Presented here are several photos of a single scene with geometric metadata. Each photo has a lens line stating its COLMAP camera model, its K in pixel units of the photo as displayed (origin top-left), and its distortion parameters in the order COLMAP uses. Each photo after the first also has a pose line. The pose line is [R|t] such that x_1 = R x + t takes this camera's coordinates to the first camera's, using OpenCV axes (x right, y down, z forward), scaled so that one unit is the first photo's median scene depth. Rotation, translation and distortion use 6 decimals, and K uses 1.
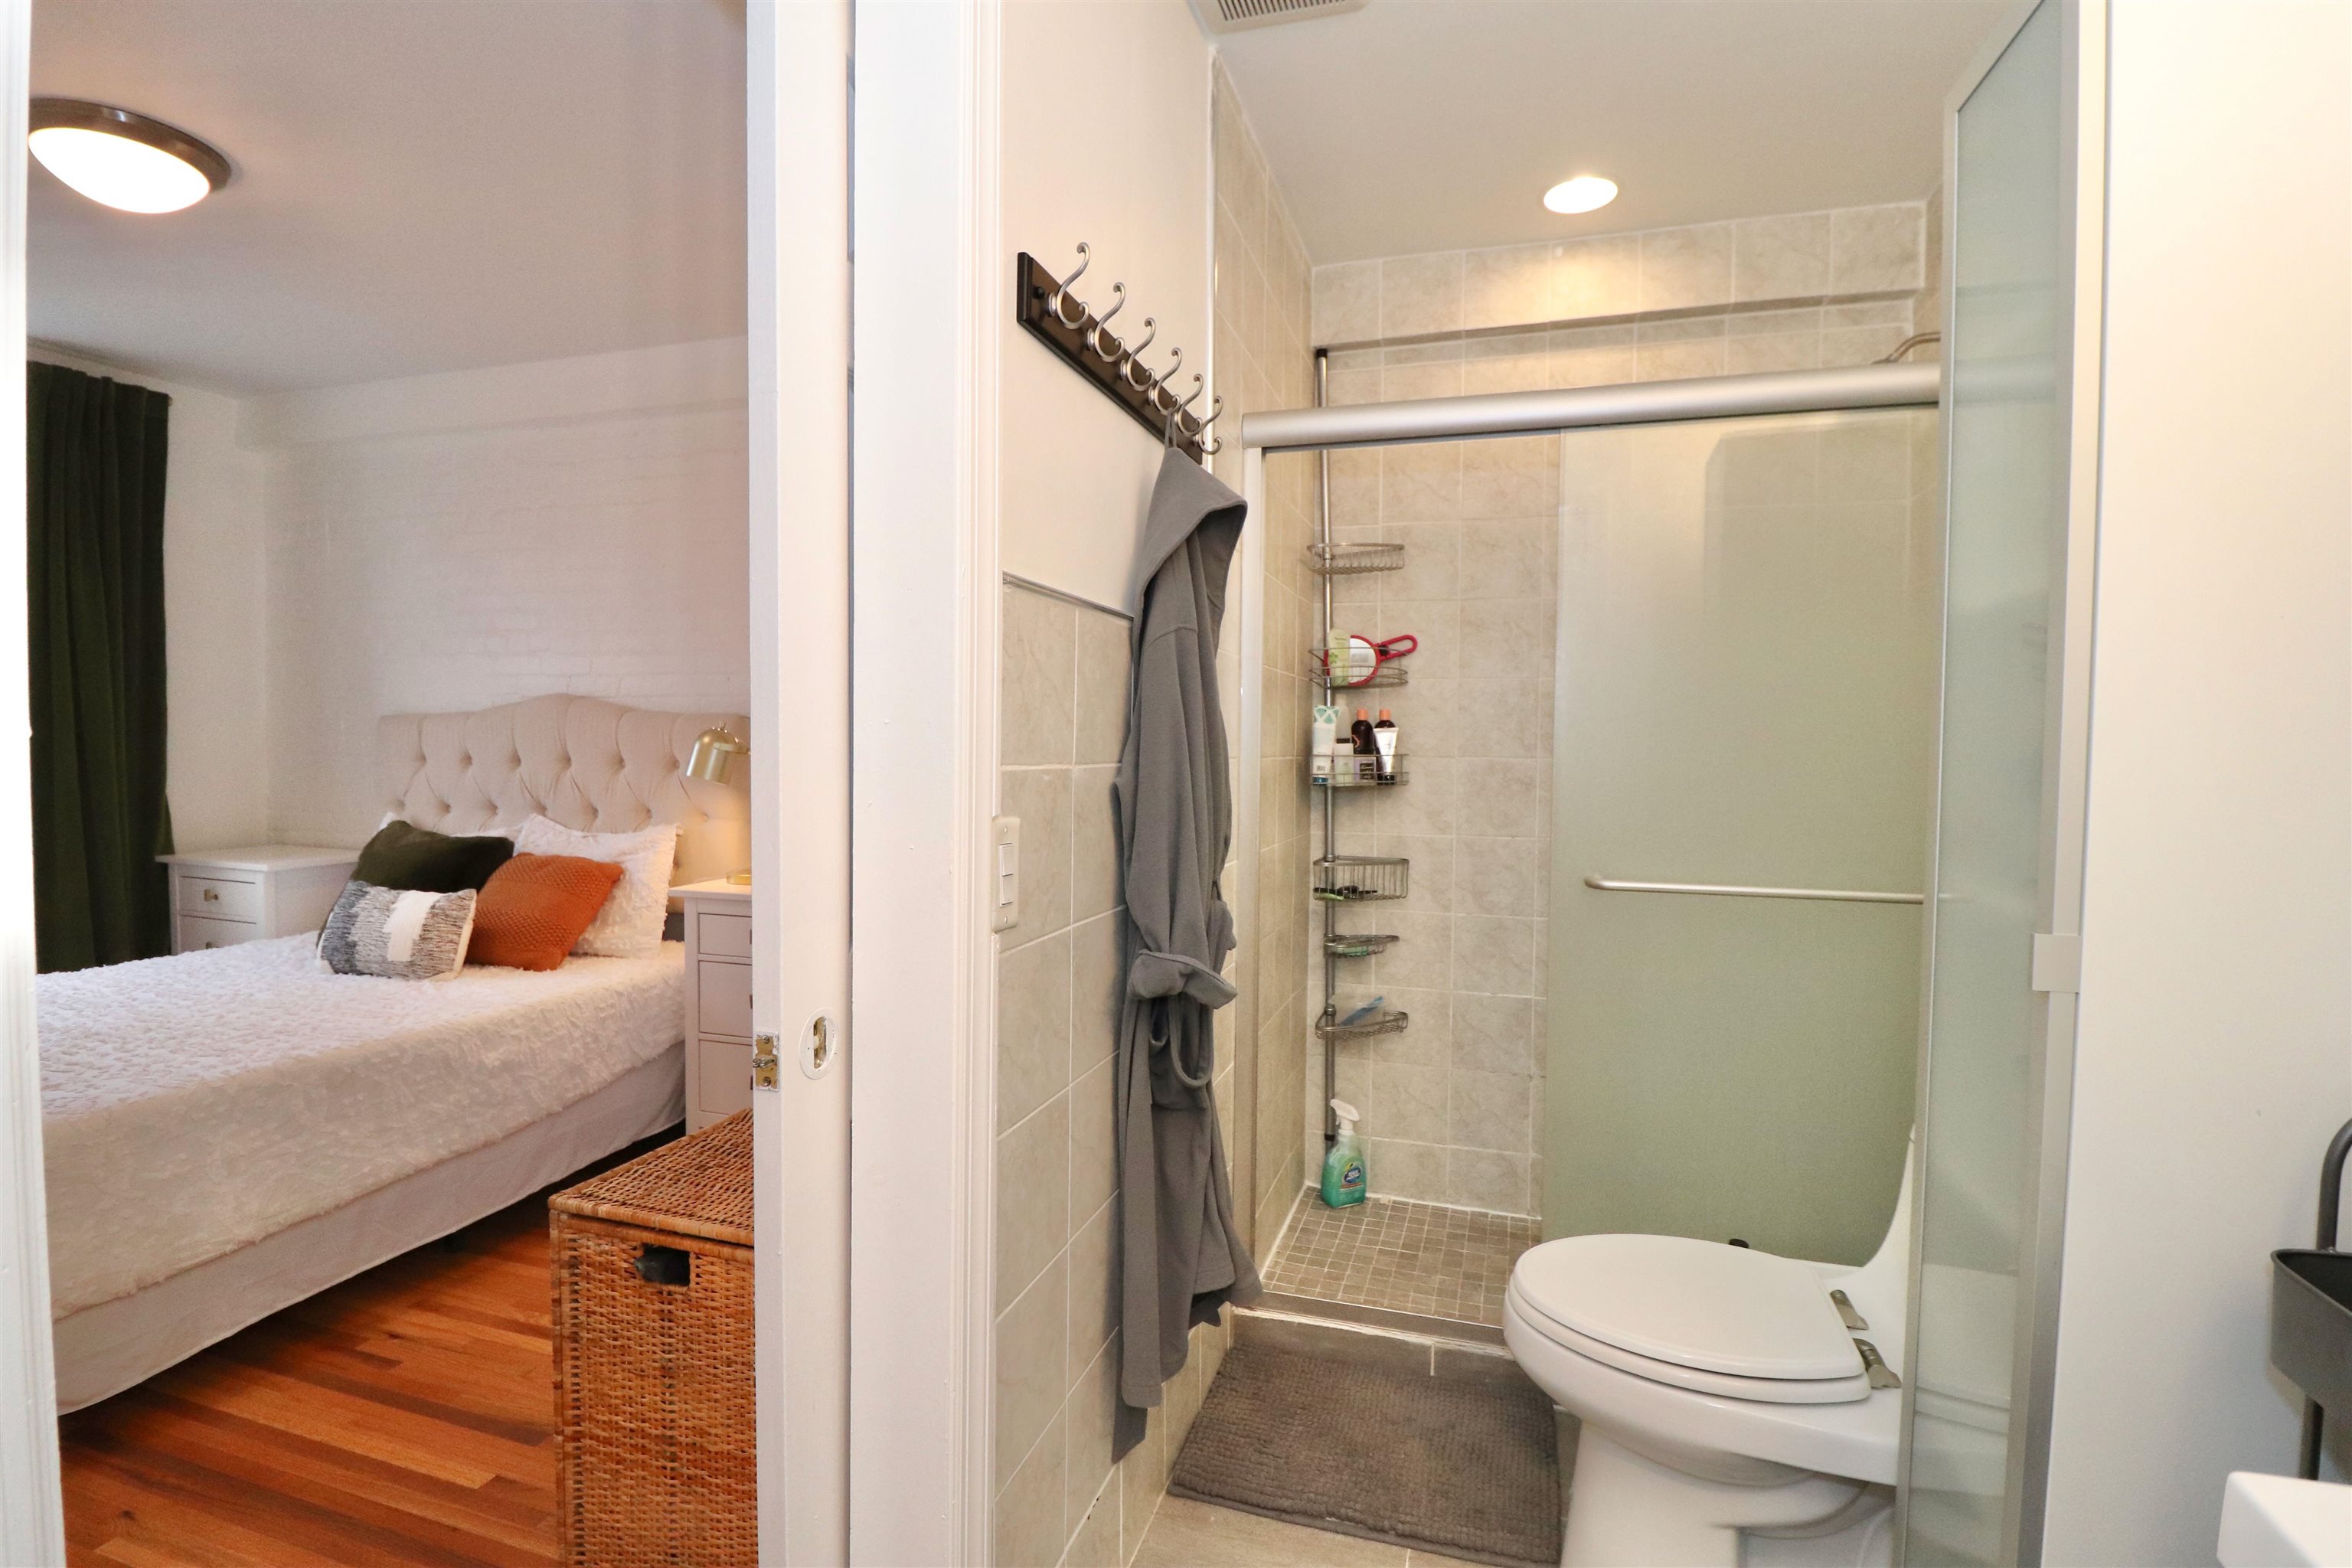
lens RADIAL K [[1097.5, 0, 1177.5], [0, 1097.5, 777.7], [0, 0, 1]] dist [0.001871, -0.013075]
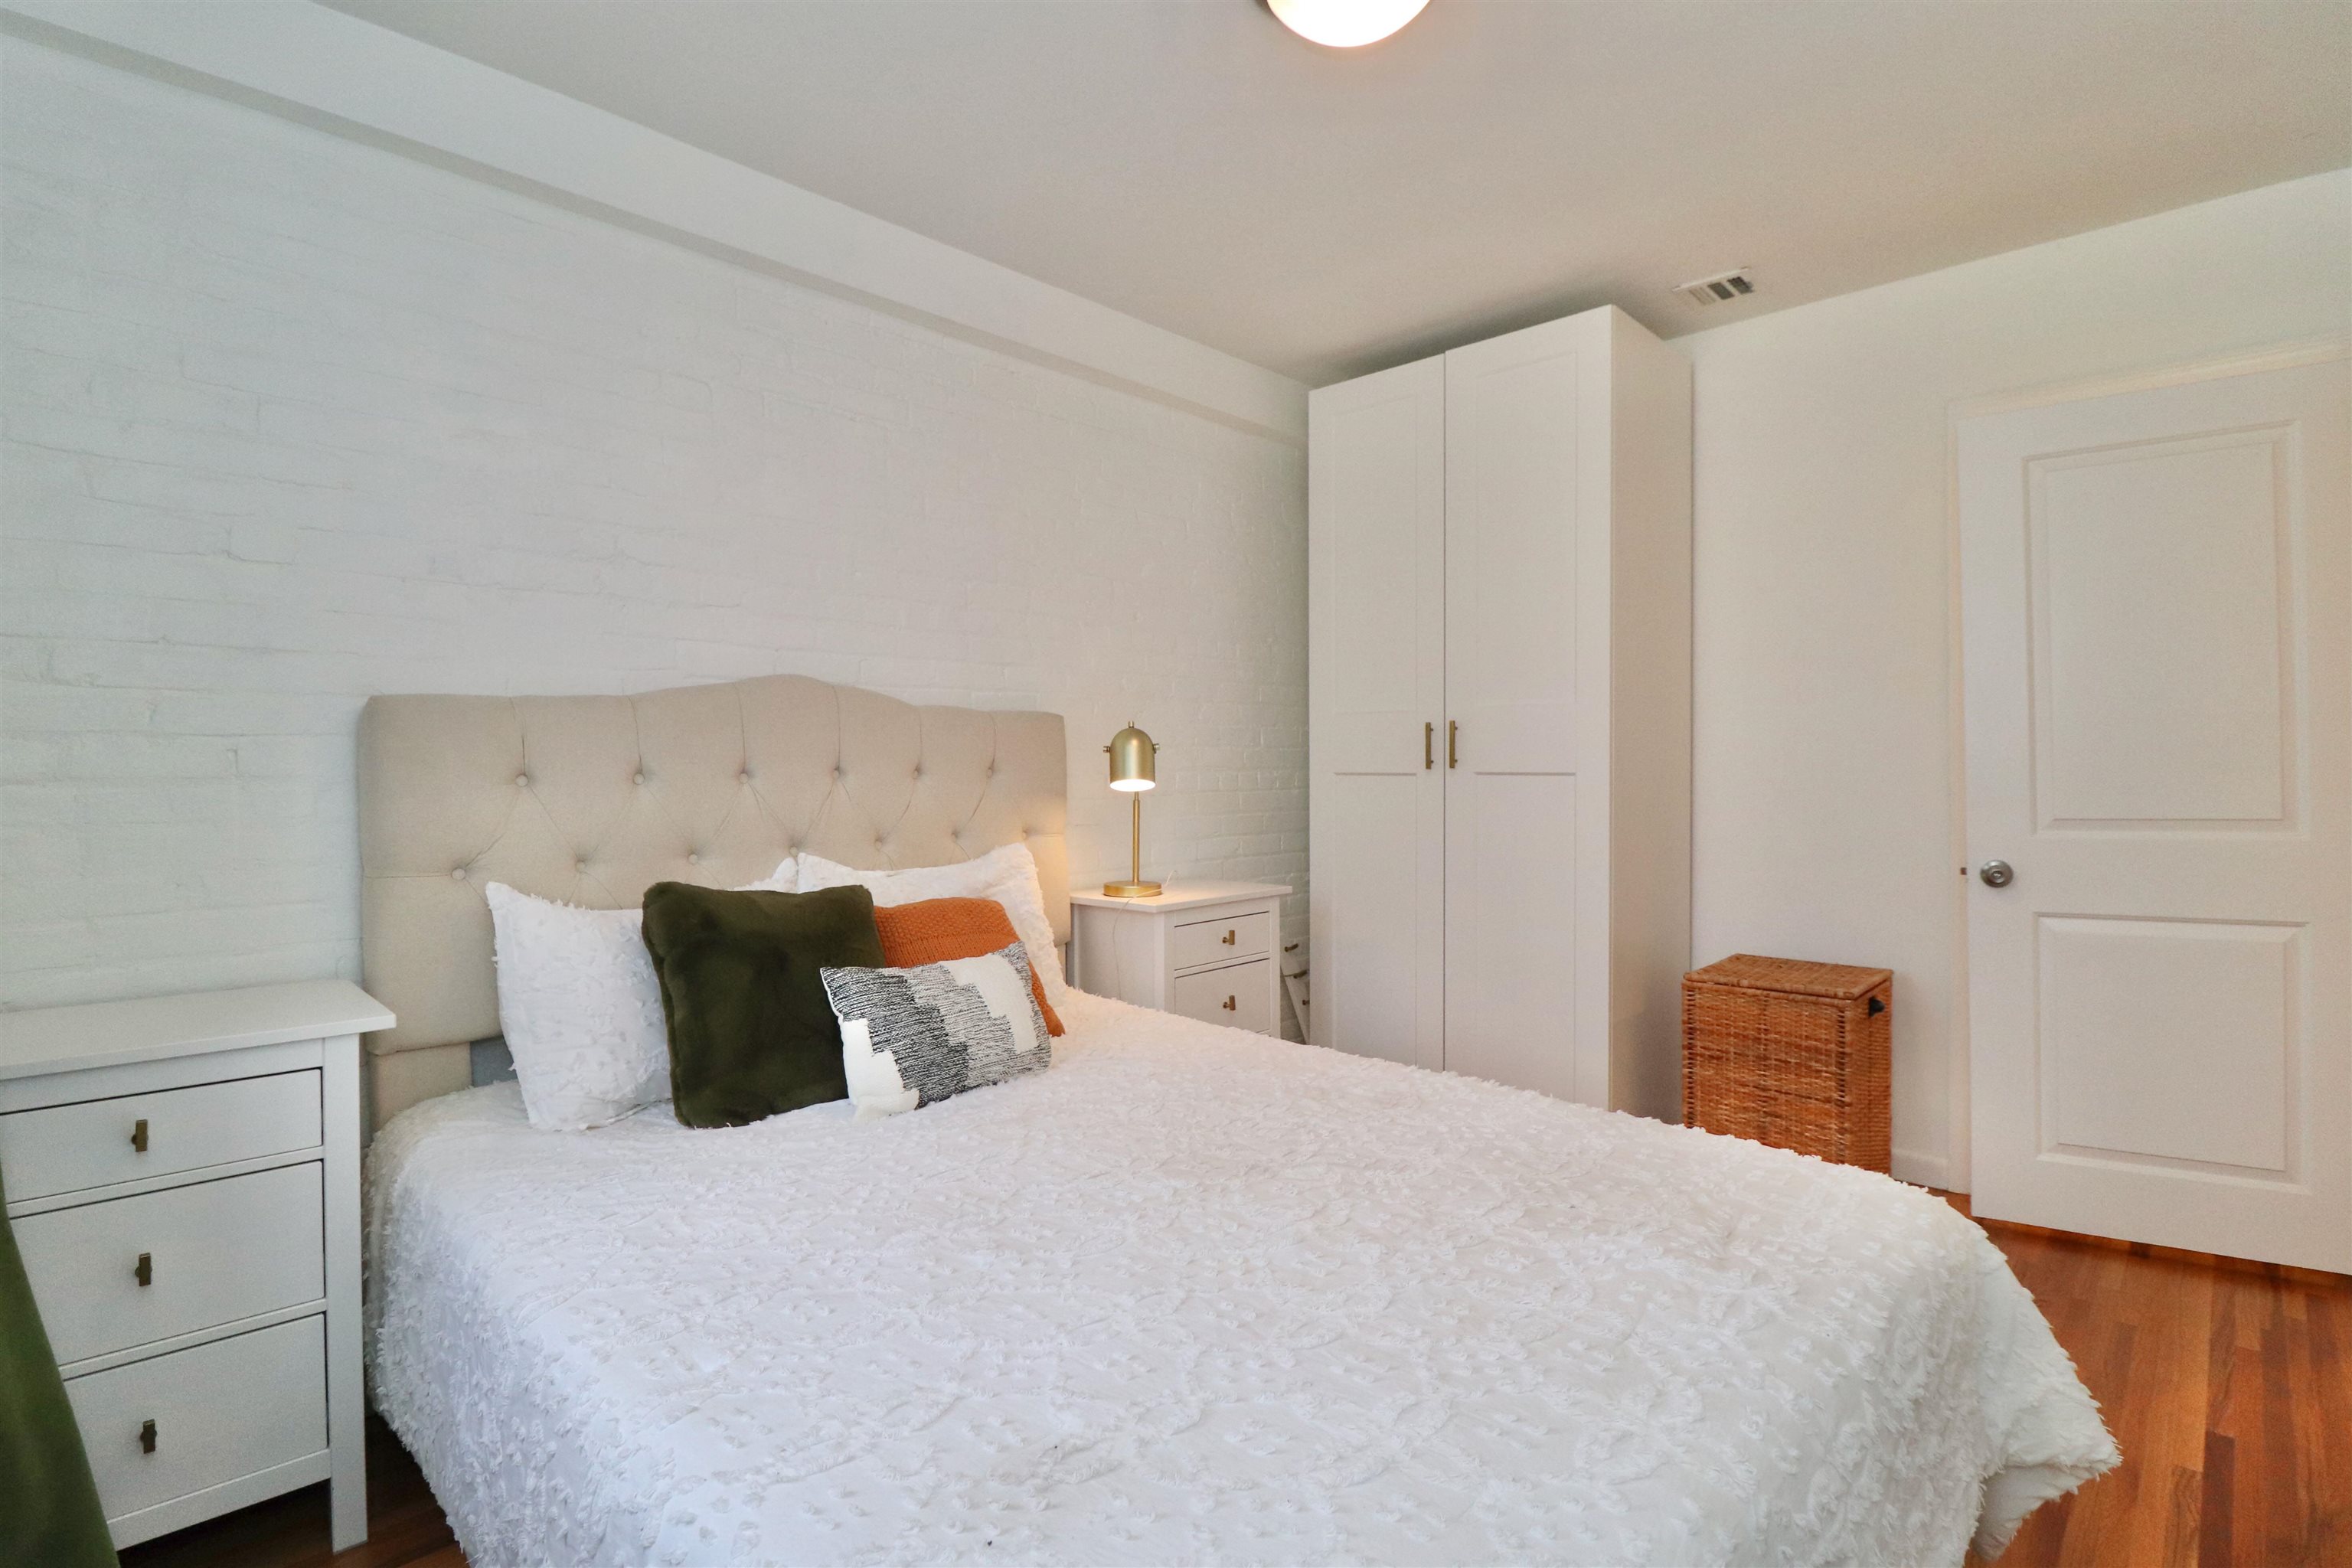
lens RADIAL K [[1116.0, 0, 1191.7], [0, 1116.0, 779.0], [0, 0, 1]] dist [0.000478, -0.013694]
pose [[0.425788, -0.024917, 0.904480, -1.250033], [0.043770, 0.999018, 0.006917, -0.007085], [-0.903764, 0.036644, 0.426460, 0.562763]]
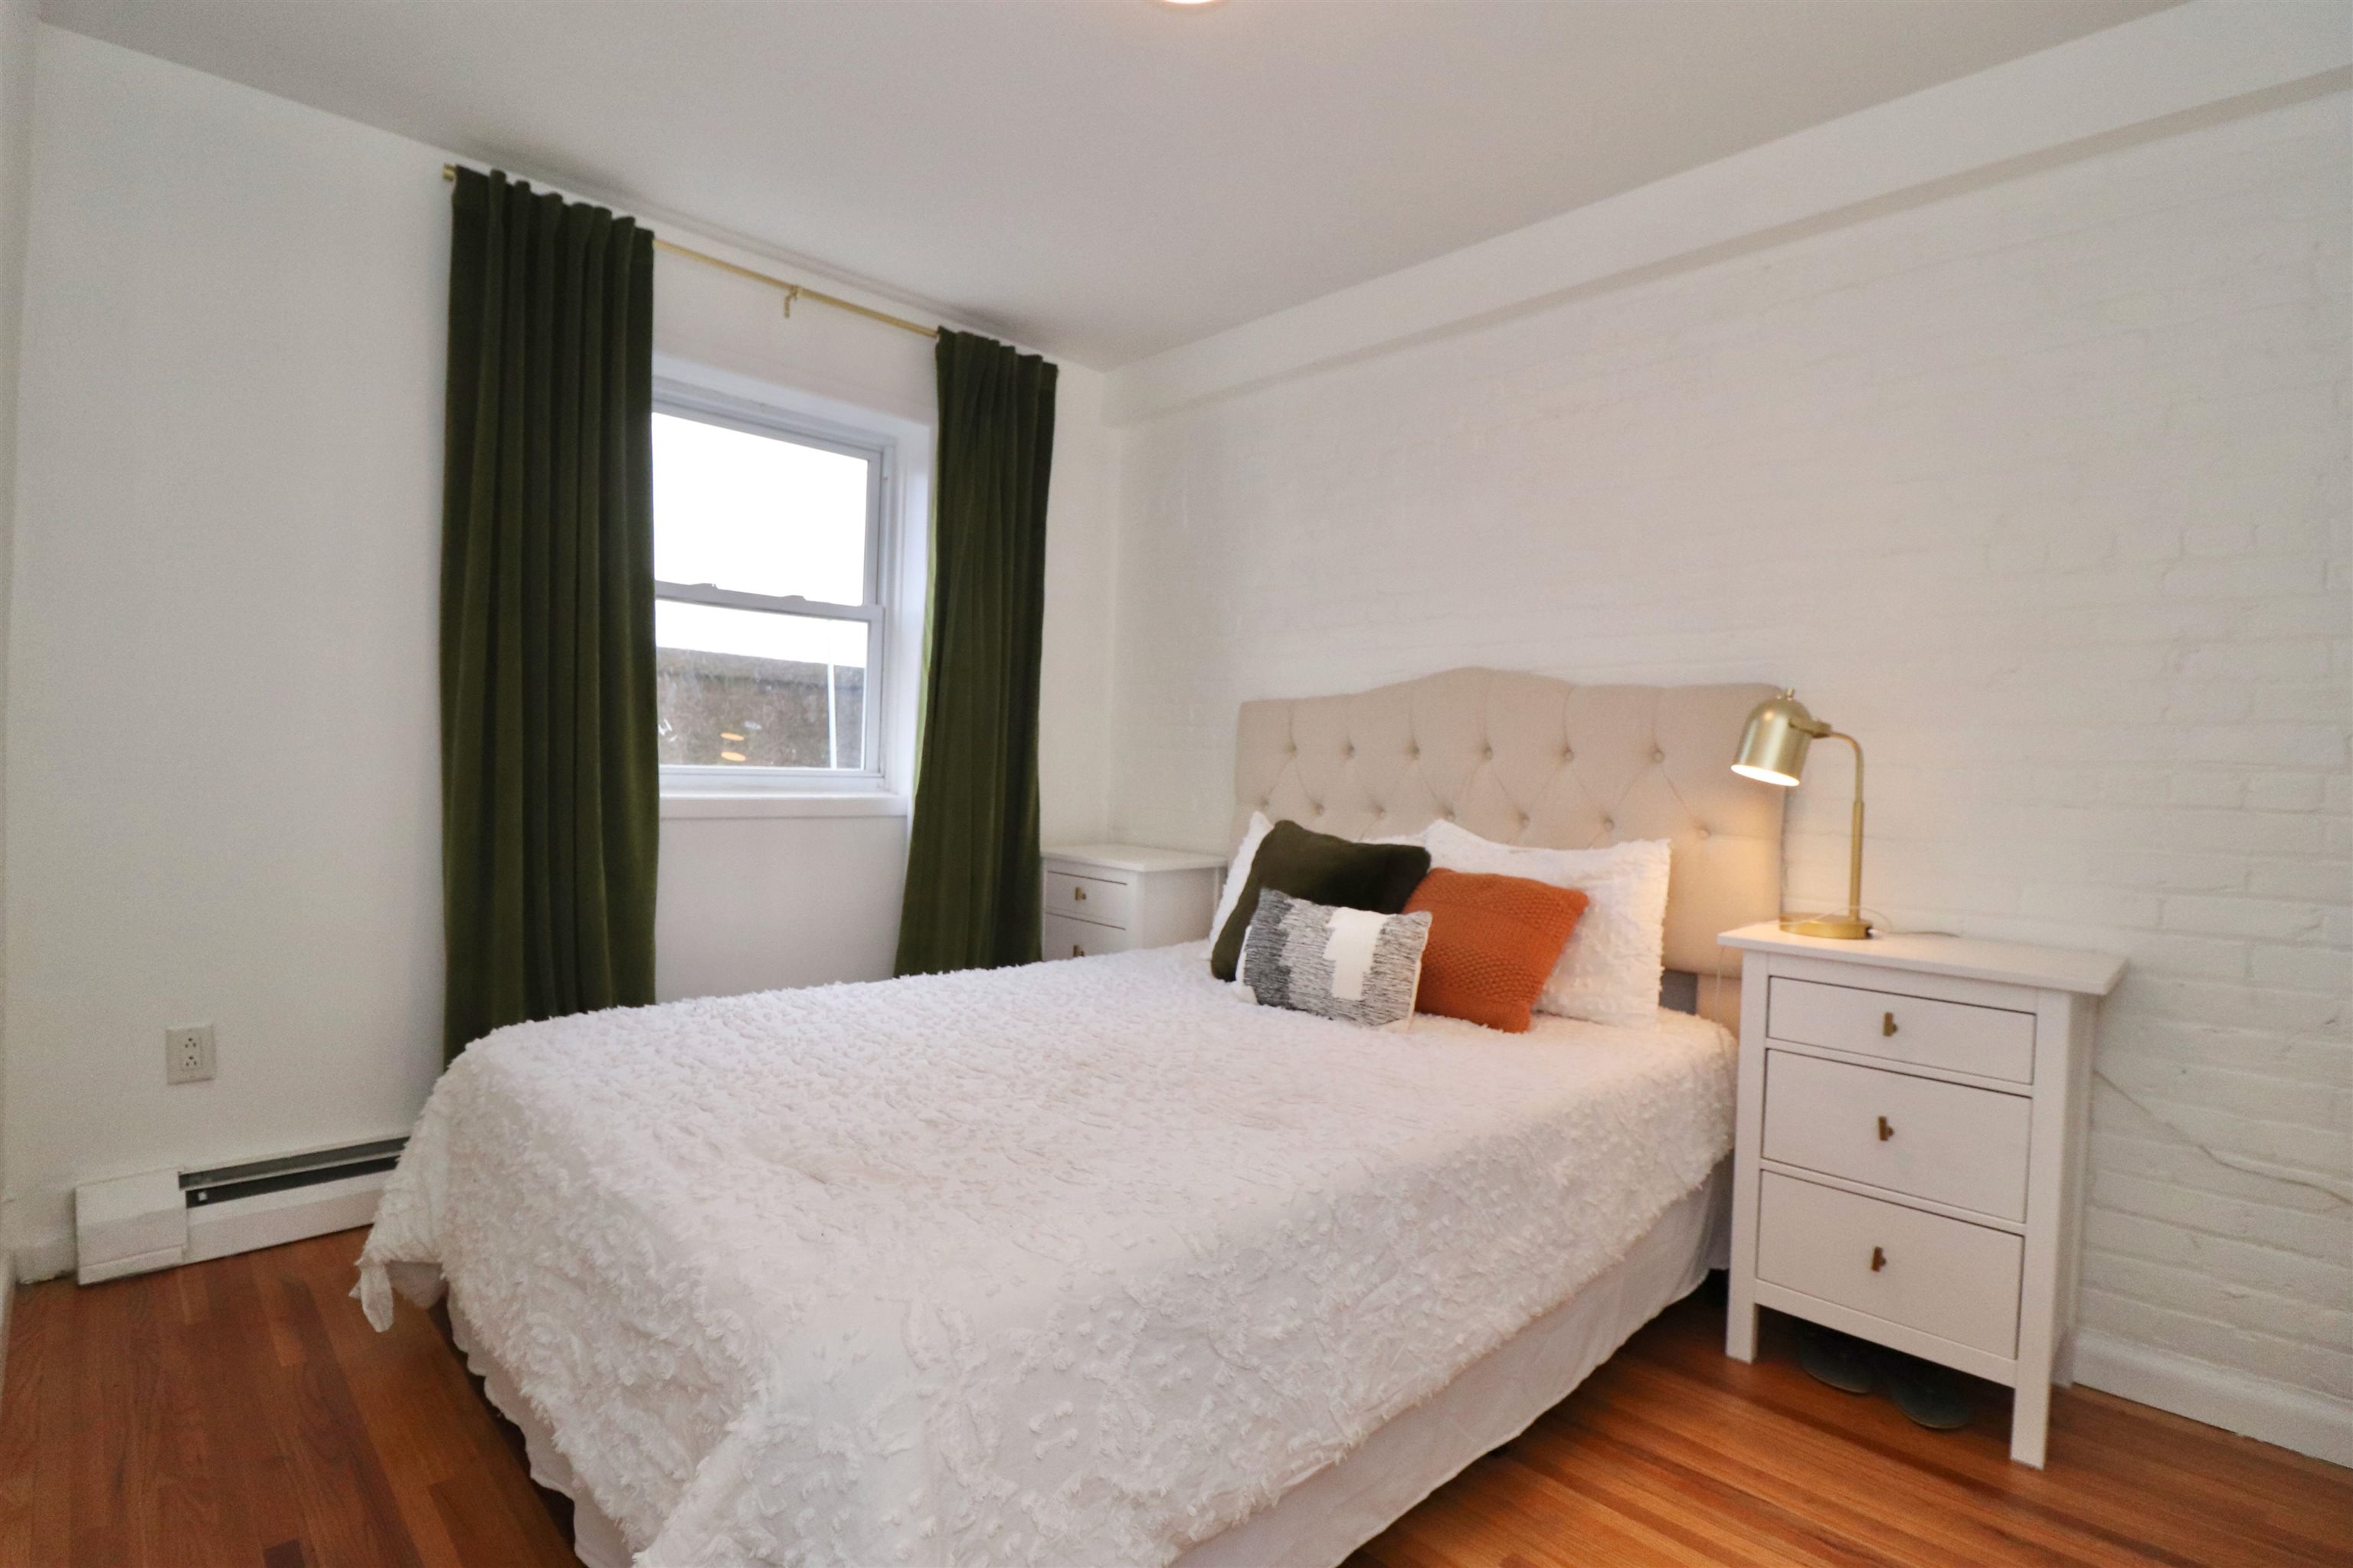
lens RADIAL K [[1116.5, 0, 1192.2], [0, 1116.5, 779.0], [0, 0, 1]] dist [0.000478, -0.013694]
pose [[0.886561, 0.024415, -0.461967, -0.427559], [-0.040724, 0.998848, -0.025365, 0.035810], [0.460816, 0.041301, 0.886534, 0.236513]]
